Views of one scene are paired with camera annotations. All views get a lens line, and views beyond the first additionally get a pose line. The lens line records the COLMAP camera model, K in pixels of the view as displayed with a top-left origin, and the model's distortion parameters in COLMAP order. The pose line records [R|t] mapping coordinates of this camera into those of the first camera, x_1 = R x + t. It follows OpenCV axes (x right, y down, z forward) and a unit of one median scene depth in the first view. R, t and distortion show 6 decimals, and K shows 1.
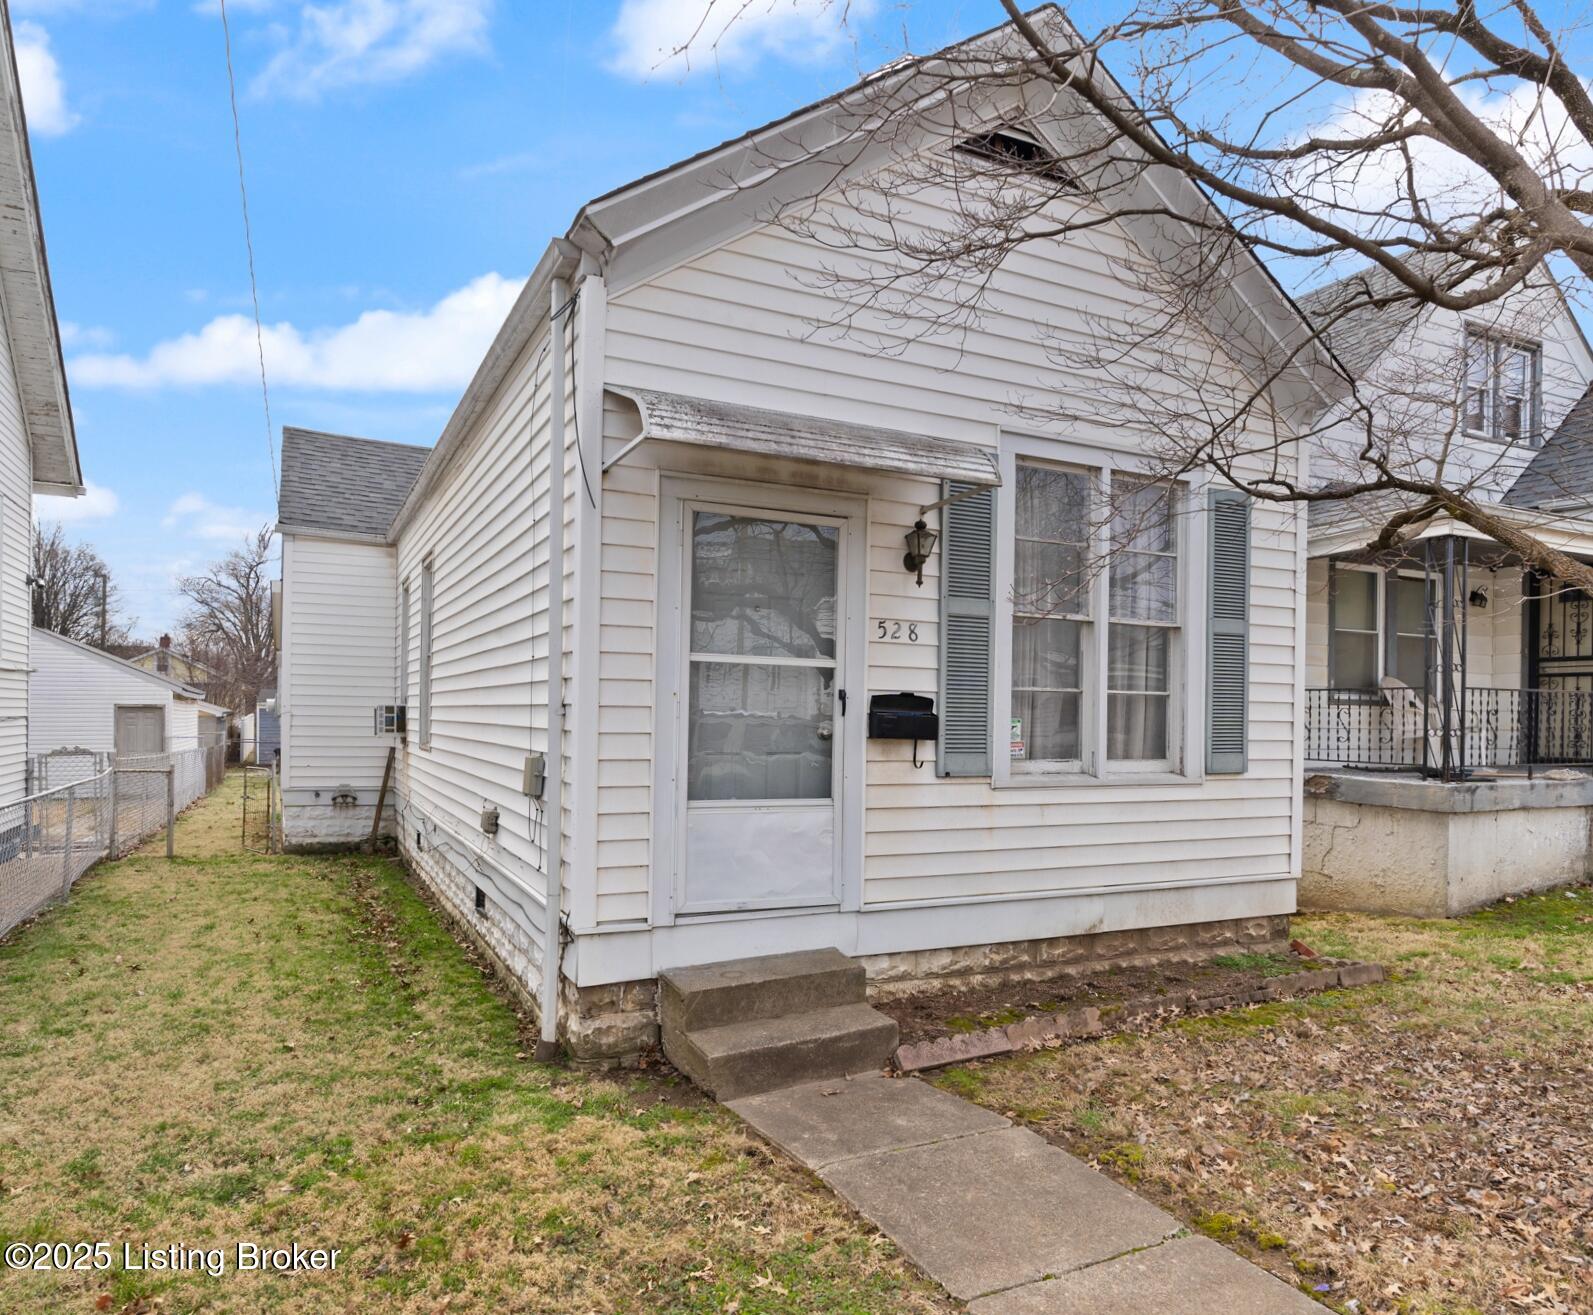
lens RADIAL K [[1036.5, 0, 797.4], [0, 1036.5, 725.2], [0, 0, 1]] dist [-0.000877, -0.000733]
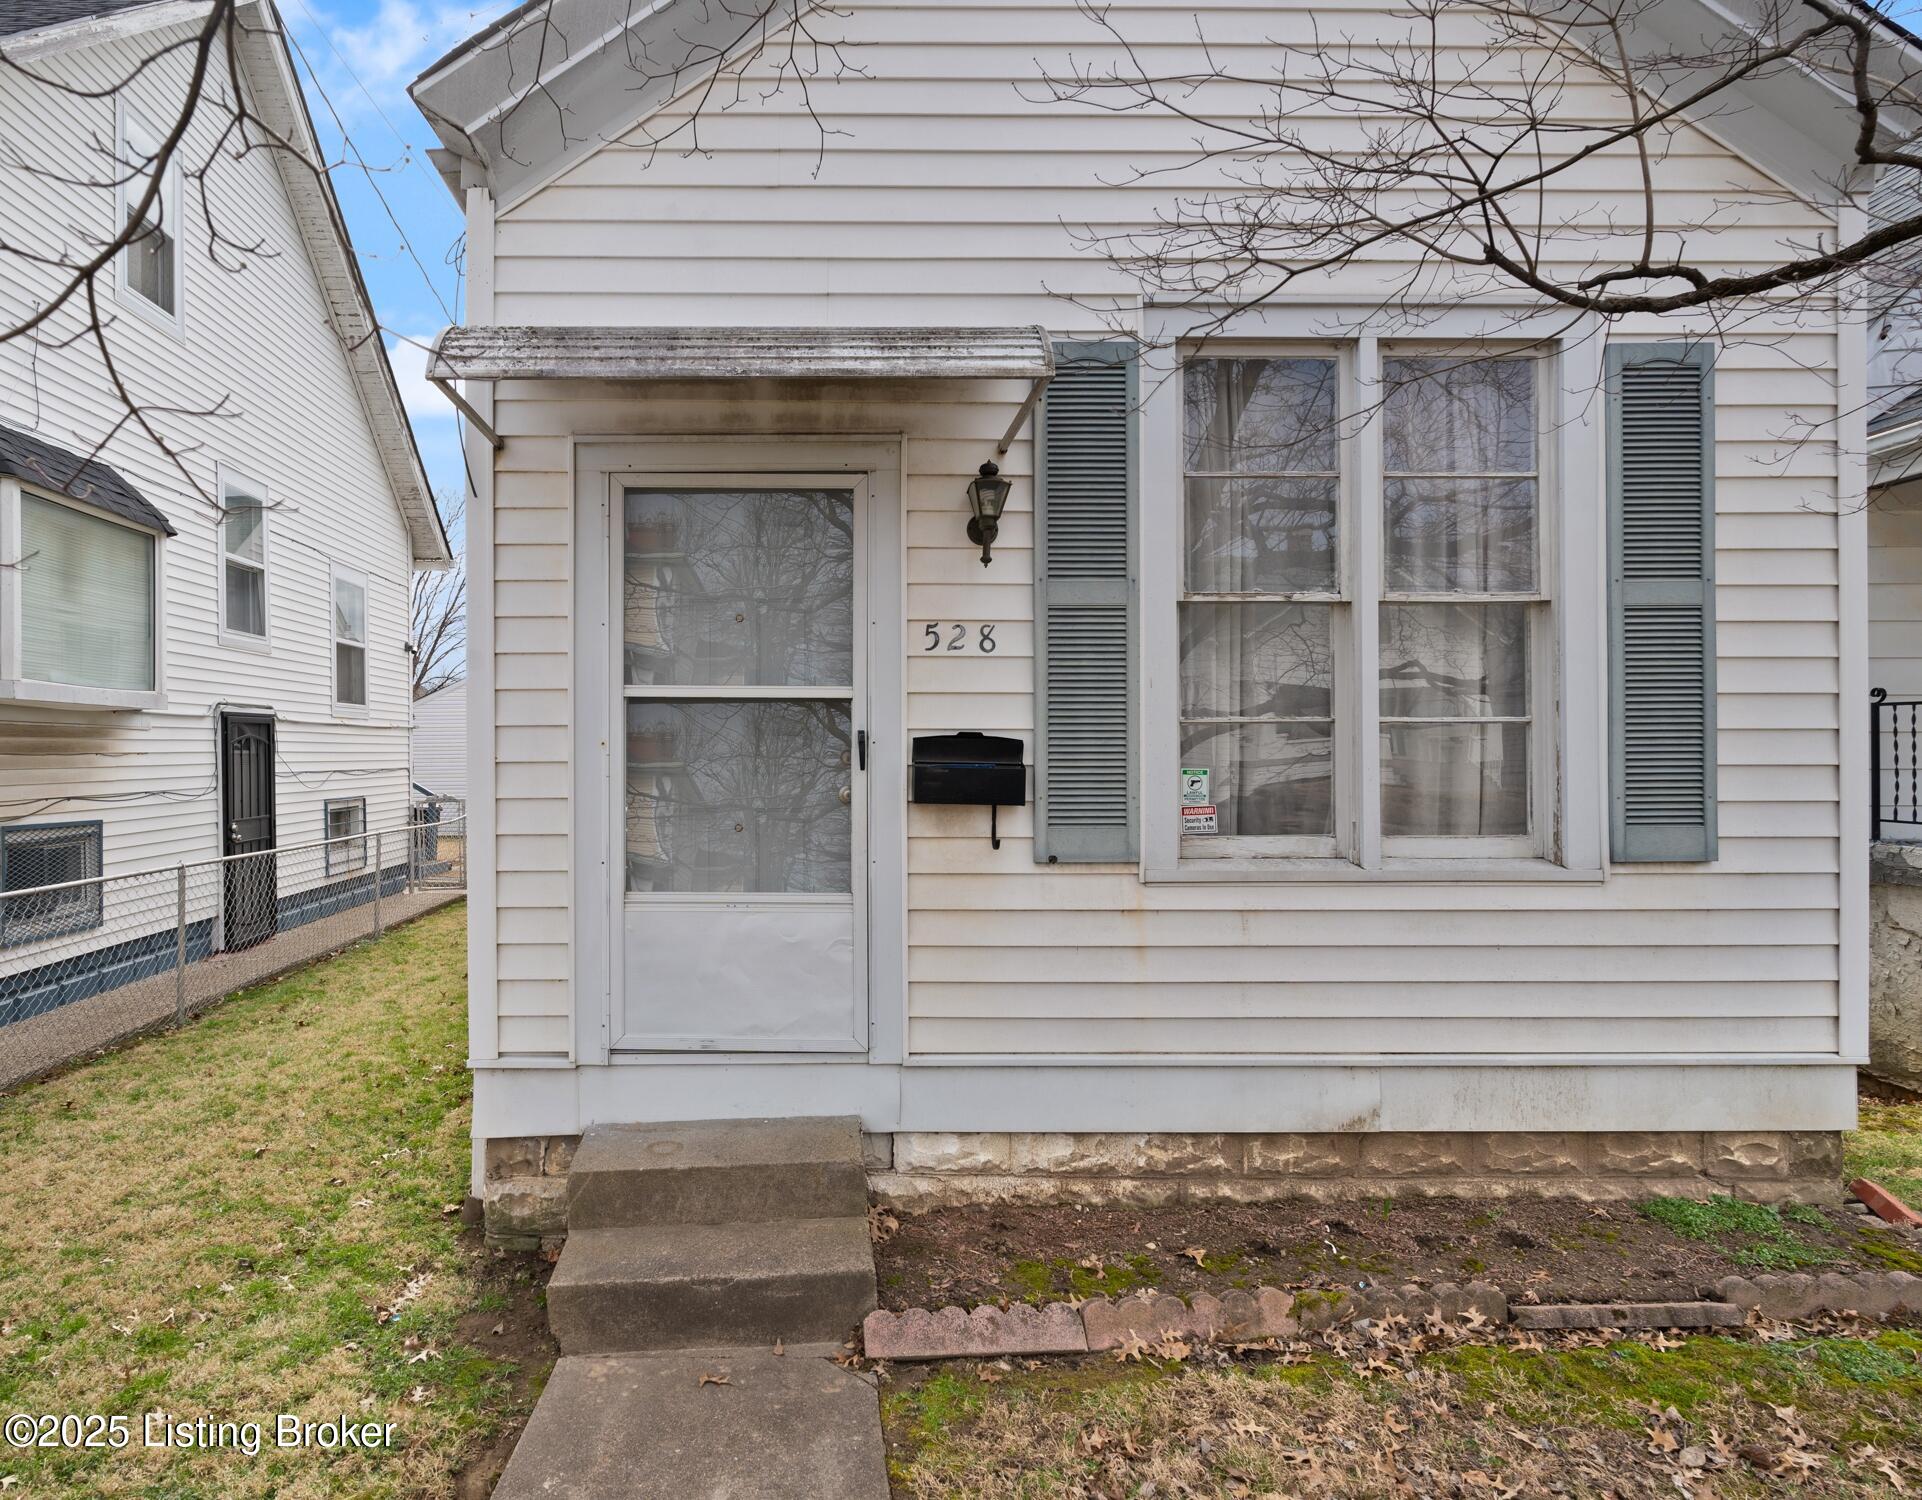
lens RADIAL K [[954.1, 0, 961.0], [0, 954.1, 750.0], [0, 0, 1]] dist [-0.000792, -0.000253]
pose [[0.900417, -0.015420, -0.434754, 0.346980], [0.012270, 0.999874, -0.010050, -0.014016], [0.434854, 0.003714, 0.900493, 0.449014]]
